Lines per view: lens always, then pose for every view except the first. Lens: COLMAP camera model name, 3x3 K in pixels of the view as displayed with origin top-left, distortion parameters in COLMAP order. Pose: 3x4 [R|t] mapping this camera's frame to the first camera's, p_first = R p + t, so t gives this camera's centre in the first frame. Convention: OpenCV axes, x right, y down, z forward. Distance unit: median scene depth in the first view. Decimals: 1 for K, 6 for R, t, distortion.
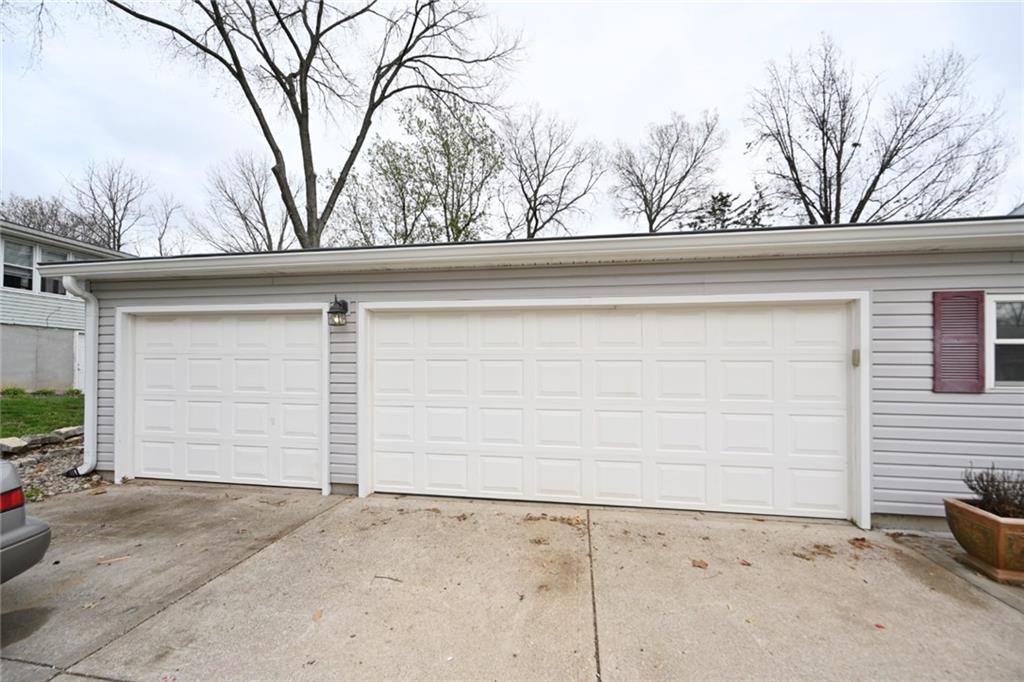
lens RADIAL K [[408.0, 0, 520.5], [0, 408.0, 355.9], [0, 0, 1]] dist [0.003588, 0.000858]
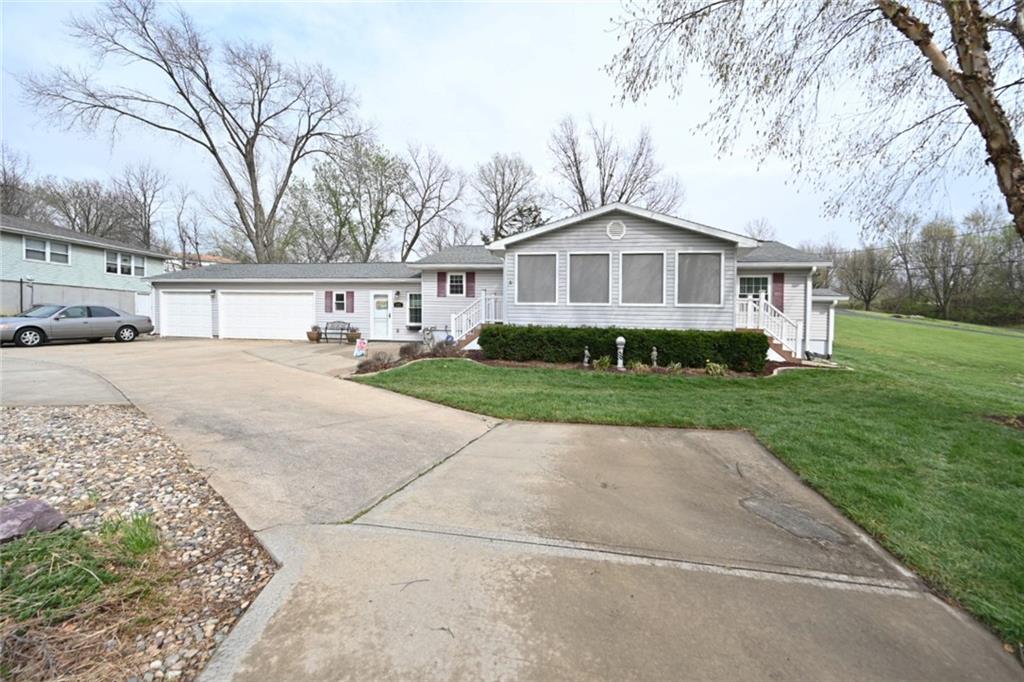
lens RADIAL K [[408.0, 0, 522.3], [0, 408.0, 338.2], [0, 0, 1]] dist [0.003588, 0.000858]
pose [[0.999233, 0.014266, -0.036457, 0.983644], [-0.012084, 0.998162, 0.059381, 0.023576], [0.037237, -0.058895, 0.997569, -1.052427]]
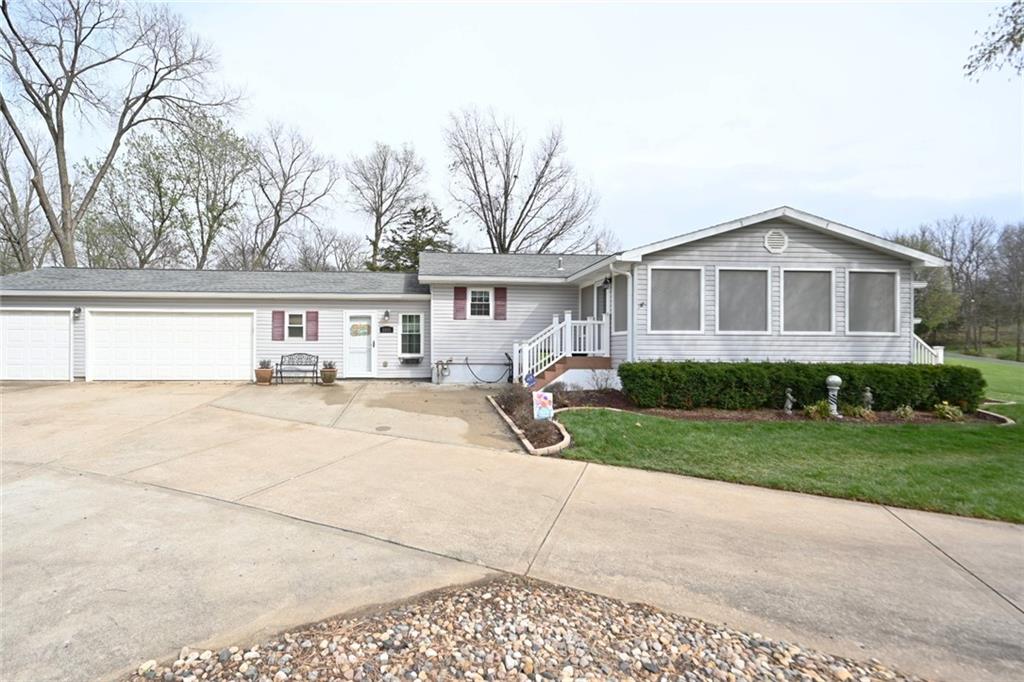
lens RADIAL K [[466.7, 0, 432.0], [0, 466.7, 331.8], [0, 0, 1]] dist [-0.000371, 0.001071]
pose [[0.981488, 0.004158, 0.191477, 0.436853], [-0.004504, 0.999989, 0.001368, 0.002047], [-0.191470, -0.002205, 0.981496, -0.854222]]
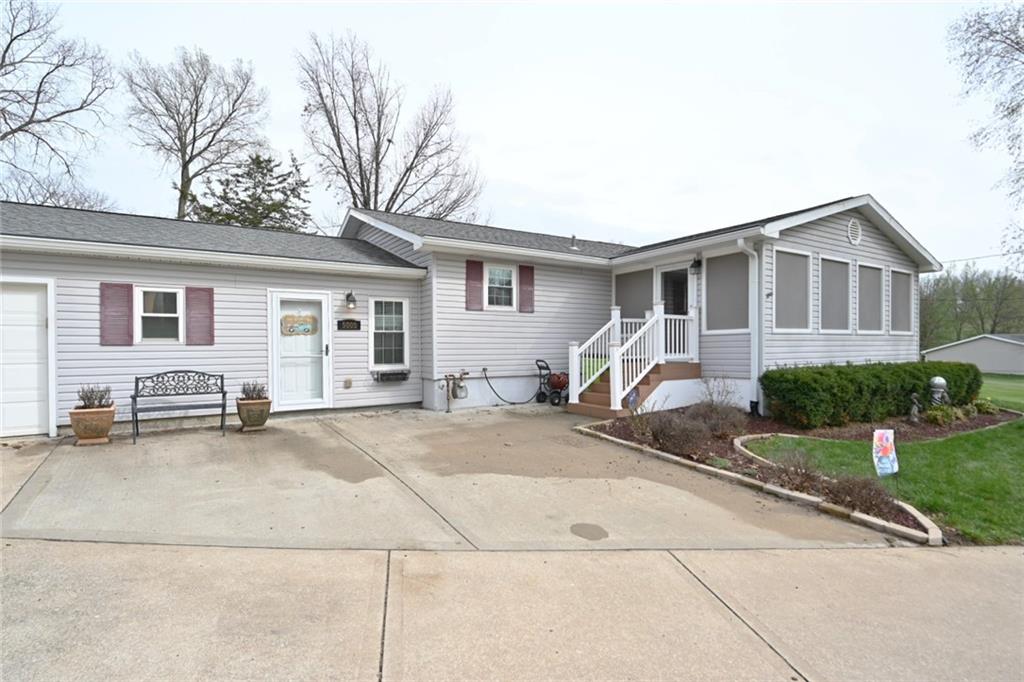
lens RADIAL K [[498.3, 0, 517.9], [0, 498.3, 349.0], [0, 0, 1]] dist [-0.001060, 0.002510]
pose [[0.741575, -0.016539, 0.670666, 0.253309], [-0.007973, 0.999408, 0.033462, 0.007083], [-0.670823, -0.030162, 0.741004, -0.429013]]
